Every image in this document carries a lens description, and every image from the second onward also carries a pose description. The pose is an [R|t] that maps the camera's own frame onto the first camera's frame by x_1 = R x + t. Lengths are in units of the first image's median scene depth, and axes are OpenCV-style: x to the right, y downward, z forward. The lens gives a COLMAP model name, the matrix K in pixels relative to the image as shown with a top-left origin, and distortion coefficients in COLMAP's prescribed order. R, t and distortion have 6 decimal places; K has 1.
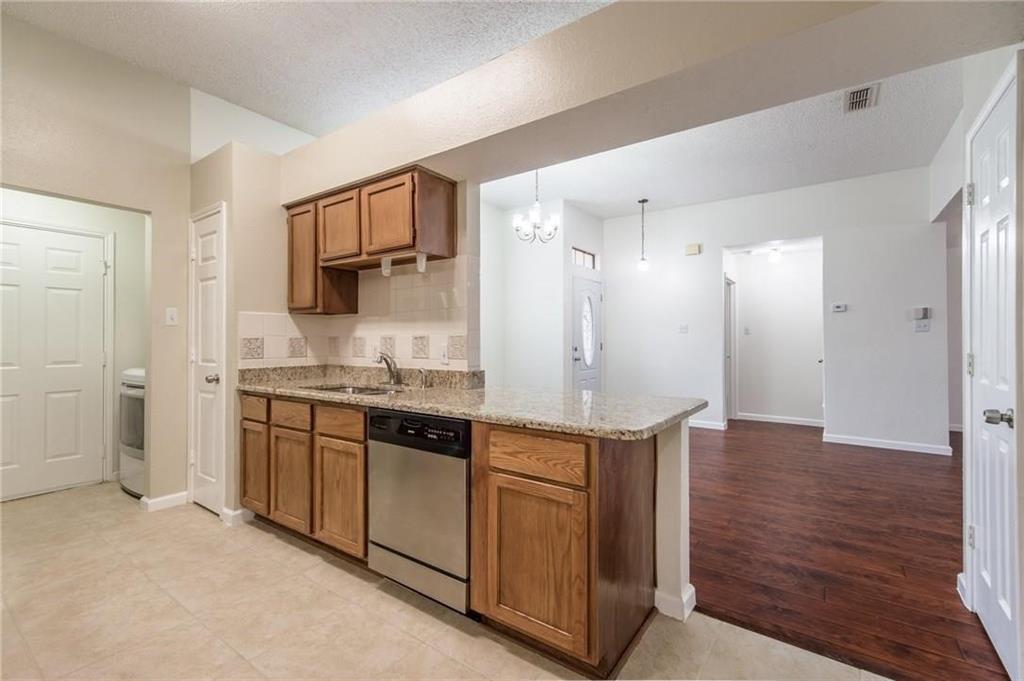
lens RADIAL K [[456.0, 0, 494.0], [0, 456.0, 337.1], [0, 0, 1]] dist [-0.014922, -0.001999]
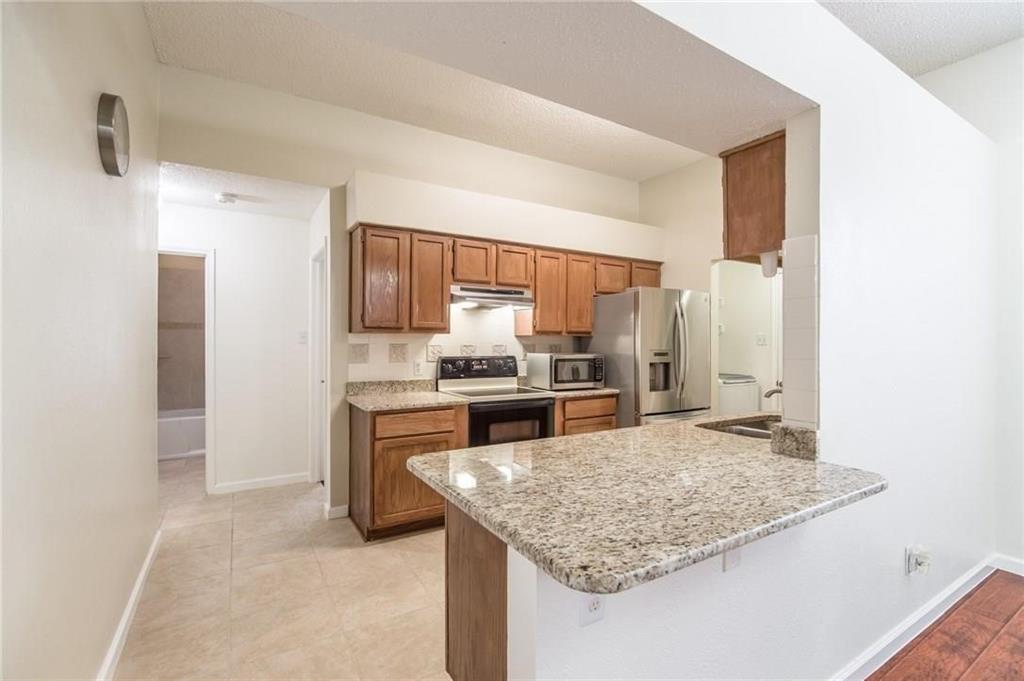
lens RADIAL K [[456.0, 0, 509.4], [0, 456.0, 342.5], [0, 0, 1]] dist [-0.014922, -0.001999]
pose [[-0.397608, -0.001988, -0.917553, 0.597314], [0.001525, 0.999995, -0.002828, -0.034056], [0.917554, -0.002524, -0.397603, 0.807434]]
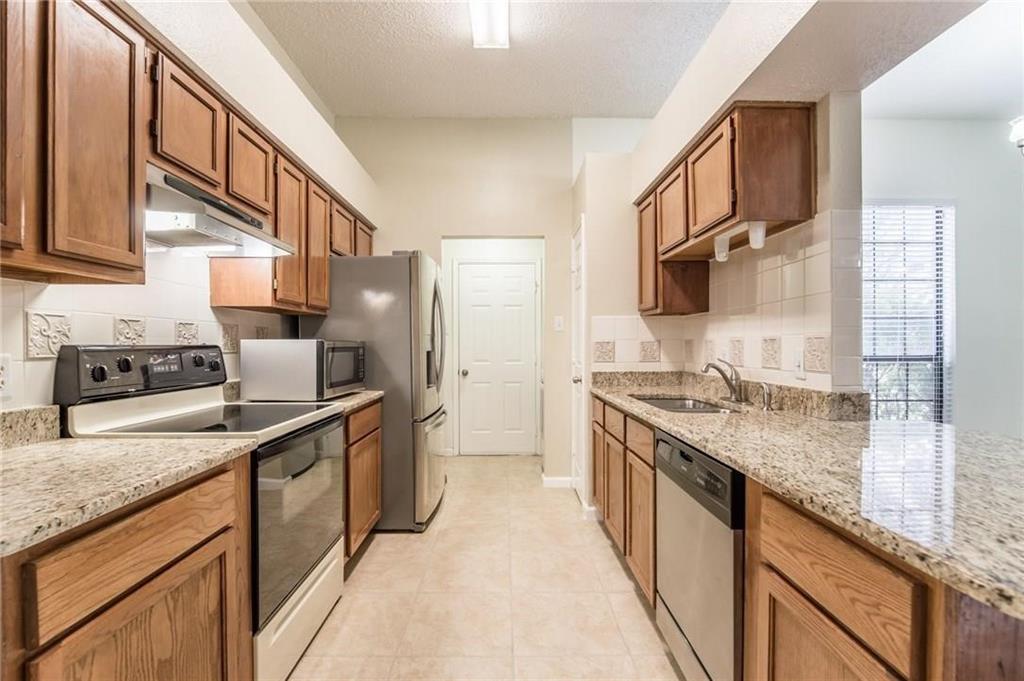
lens RADIAL K [[456.0, 0, 507.3], [0, 456.0, 344.6], [0, 0, 1]] dist [-0.014922, -0.001999]
pose [[0.583906, 0.000288, -0.811821, 0.171488], [0.007624, 0.999954, 0.005838, 0.000925], [0.811785, -0.009598, 0.583877, 0.235159]]
